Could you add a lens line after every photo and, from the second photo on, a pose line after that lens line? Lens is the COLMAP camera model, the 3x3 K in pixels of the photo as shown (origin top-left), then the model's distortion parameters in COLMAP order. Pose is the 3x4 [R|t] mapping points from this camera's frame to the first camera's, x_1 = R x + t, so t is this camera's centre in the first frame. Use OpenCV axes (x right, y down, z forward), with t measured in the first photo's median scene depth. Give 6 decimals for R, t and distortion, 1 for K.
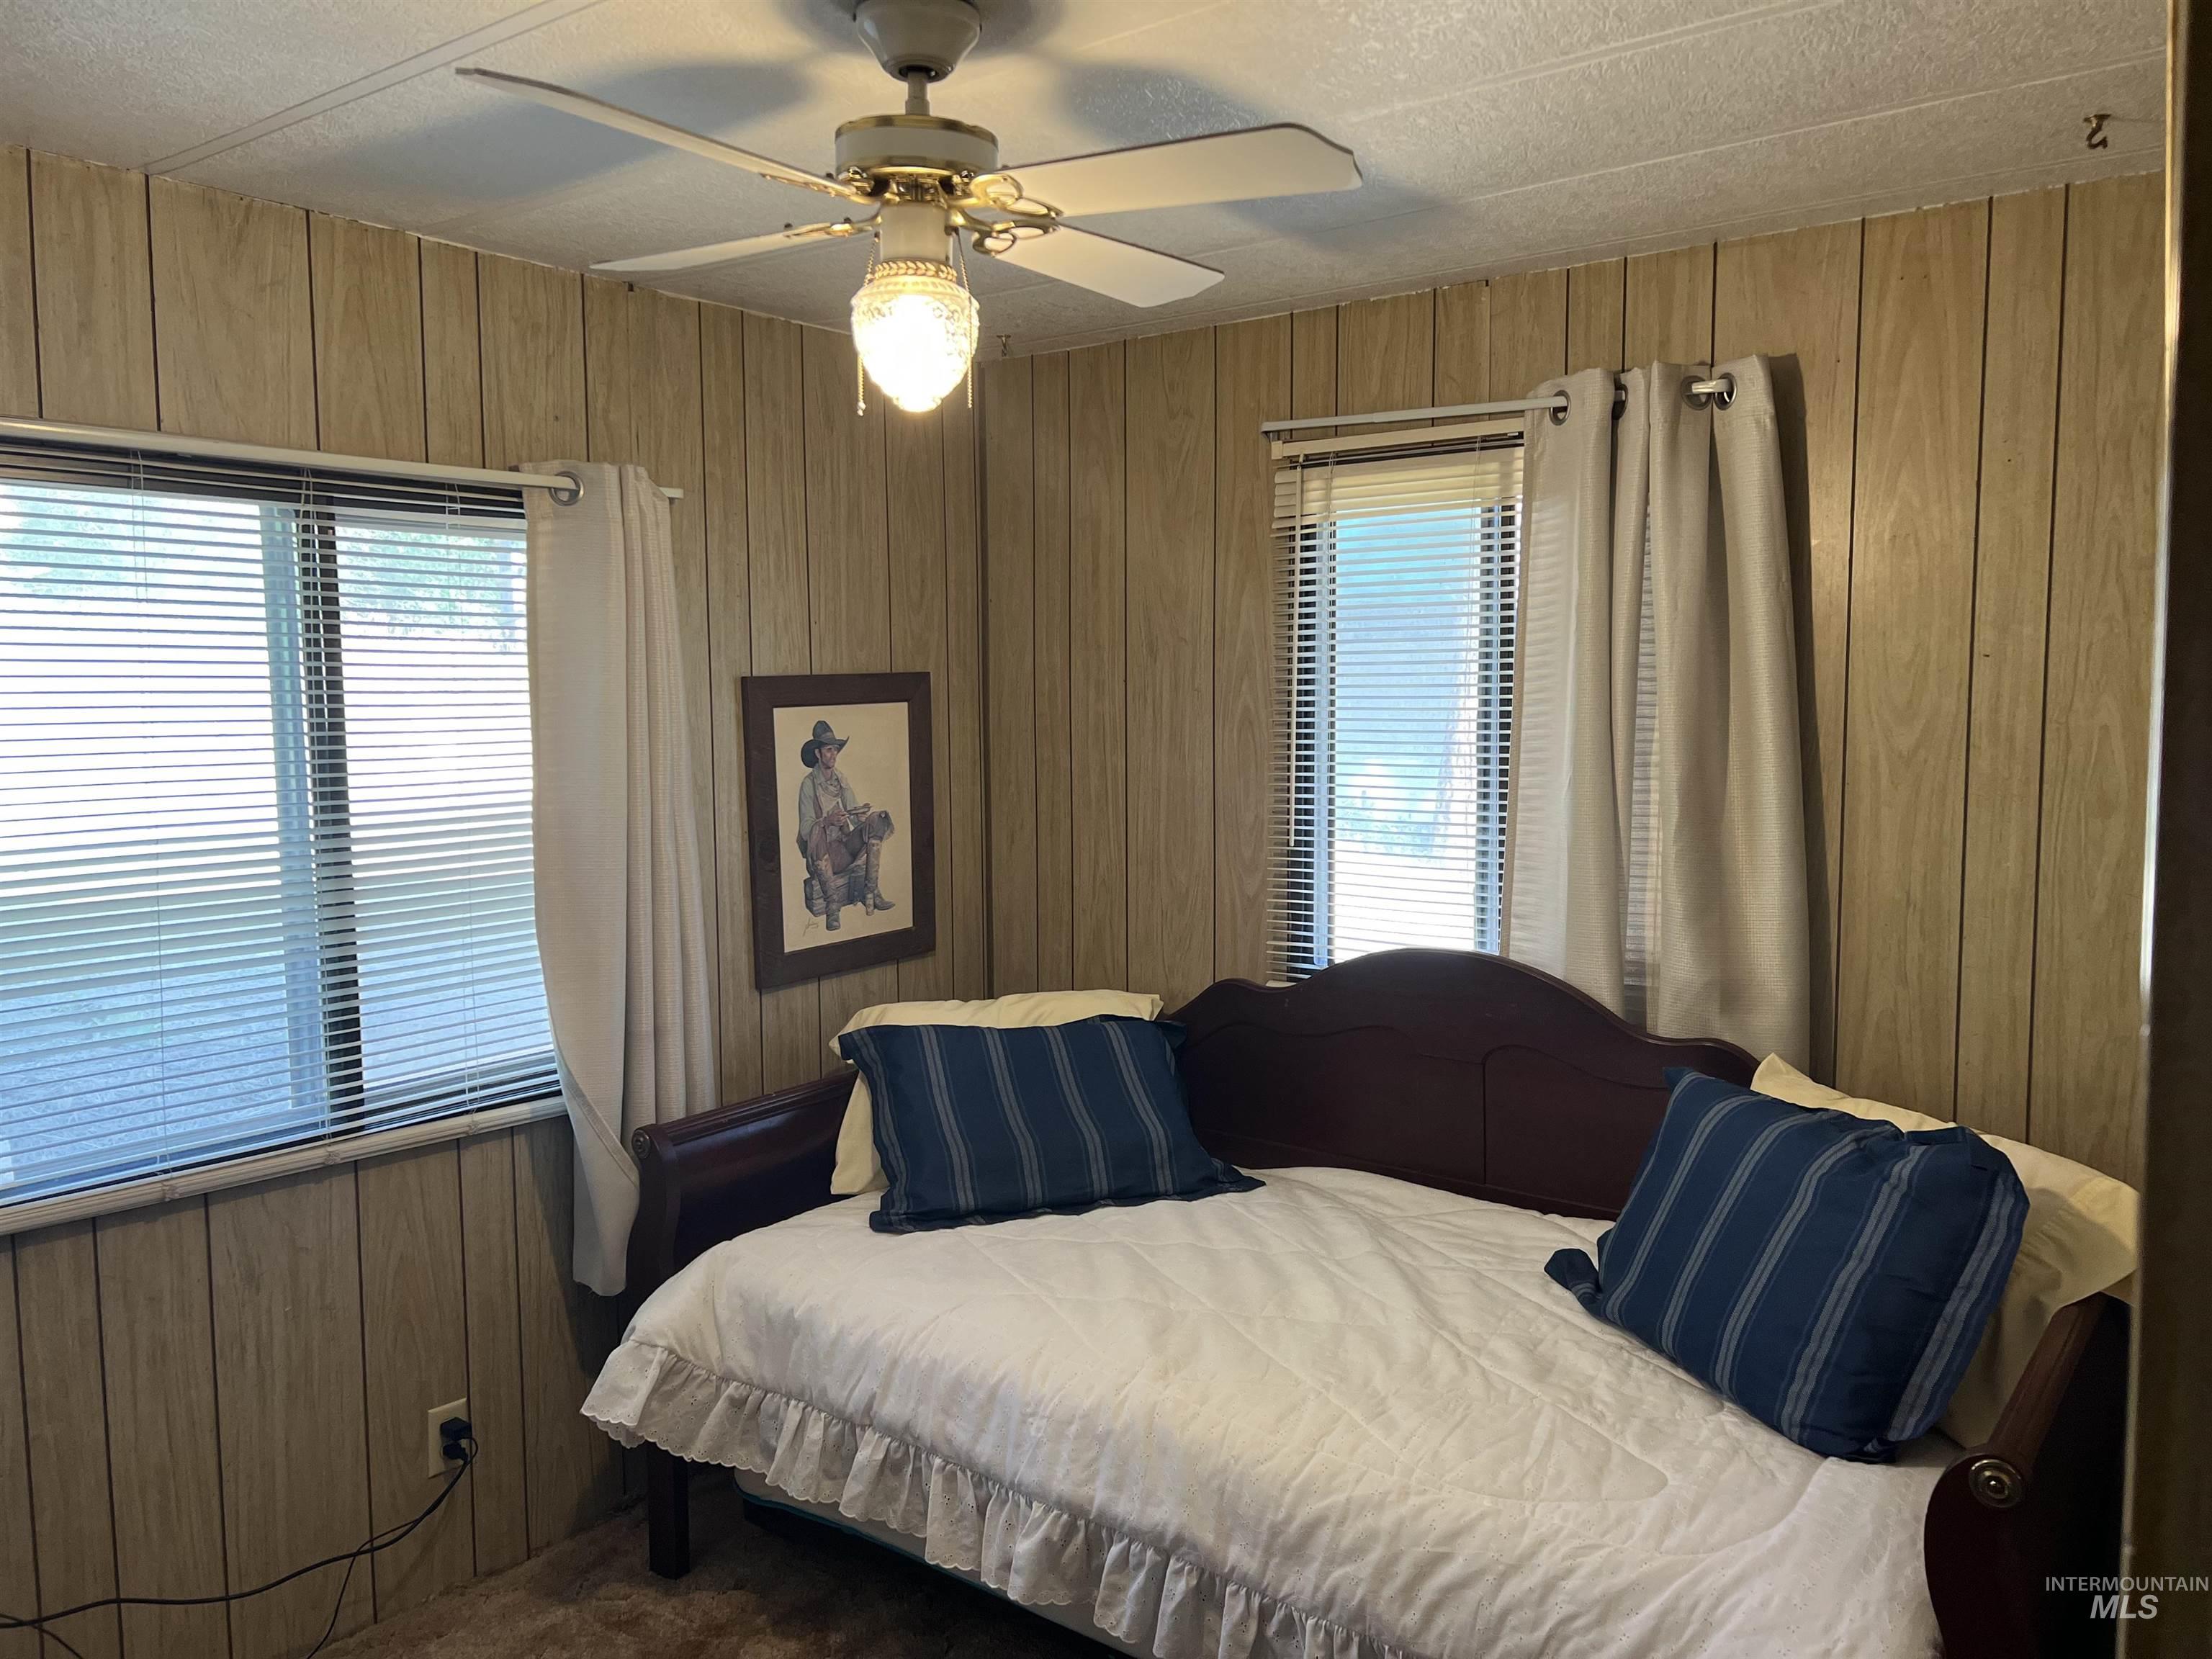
lens RADIAL K [[1656.1, 0, 1106.0], [0, 1656.1, 829.5], [0, 0, 1]] dist [0.068739, -0.064202]
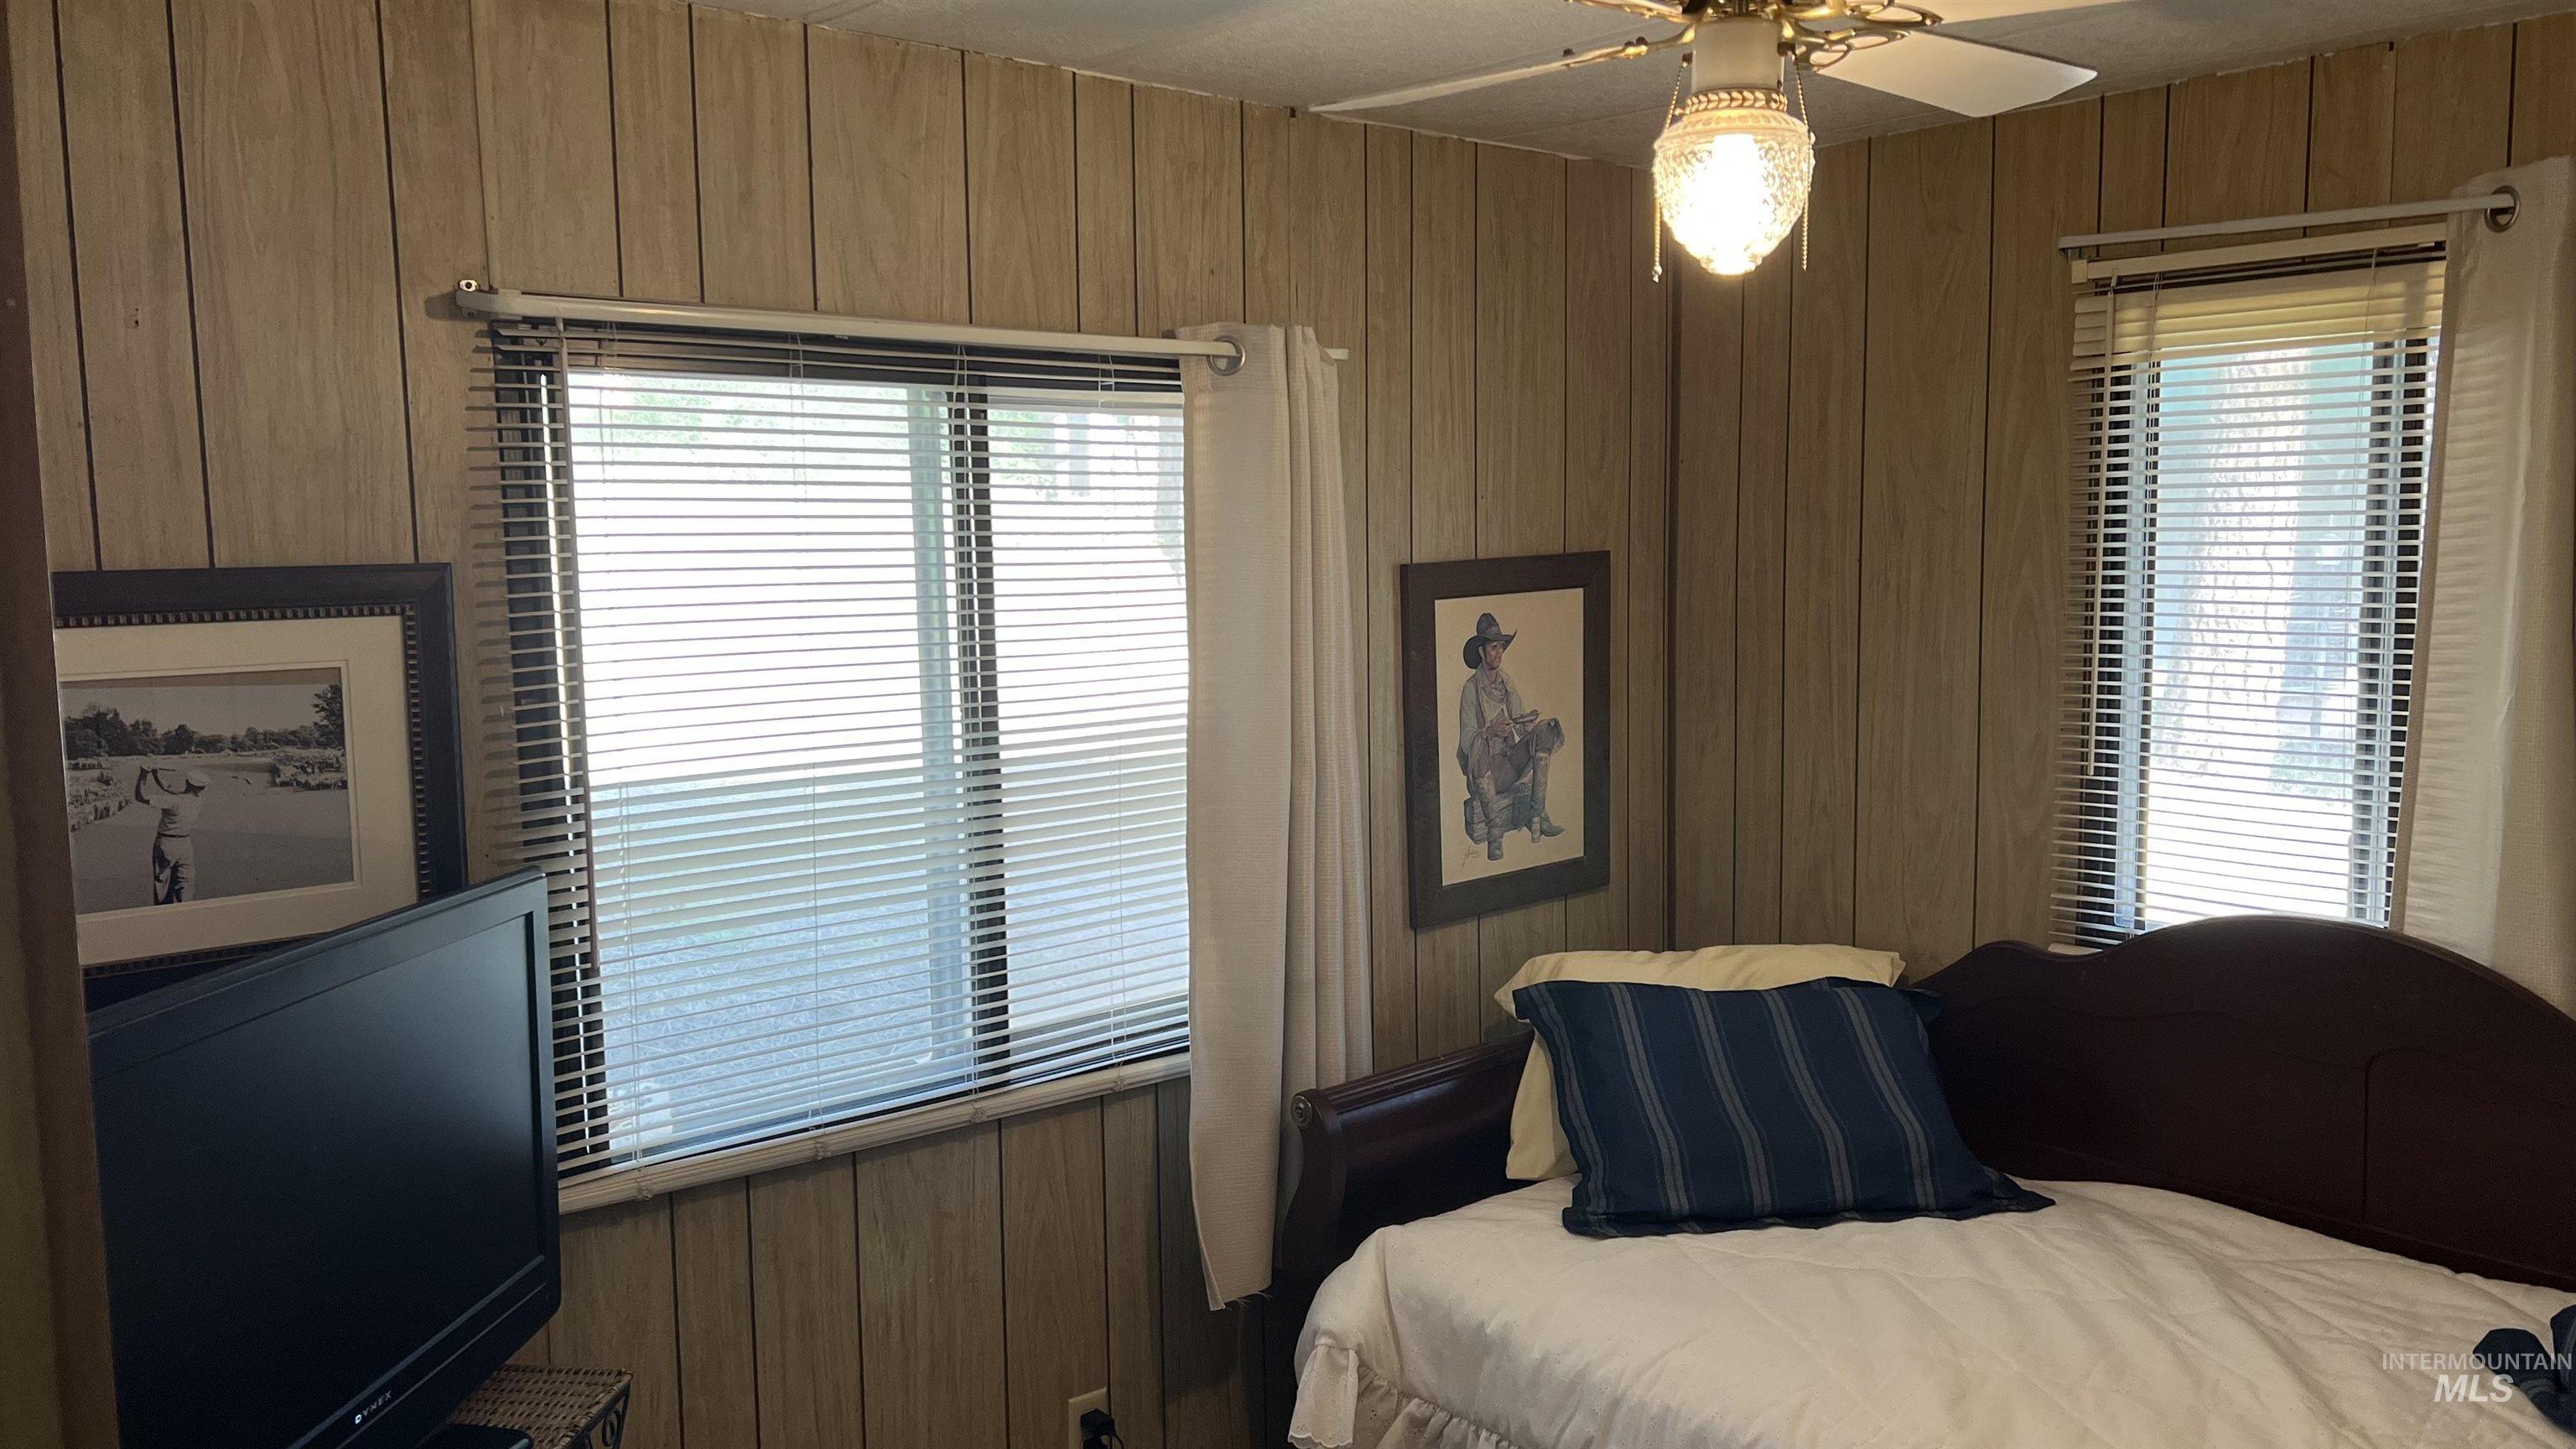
lens RADIAL K [[1919.4, 0, 1288.0], [0, 1919.4, 724.5], [0, 0, 1]] dist [0.103322, -0.140697]
pose [[0.980819, 0.015222, -0.194326, -0.094998], [-0.010844, 0.999663, 0.023572, -0.036810], [0.194619, -0.021013, 0.980654, 0.022158]]
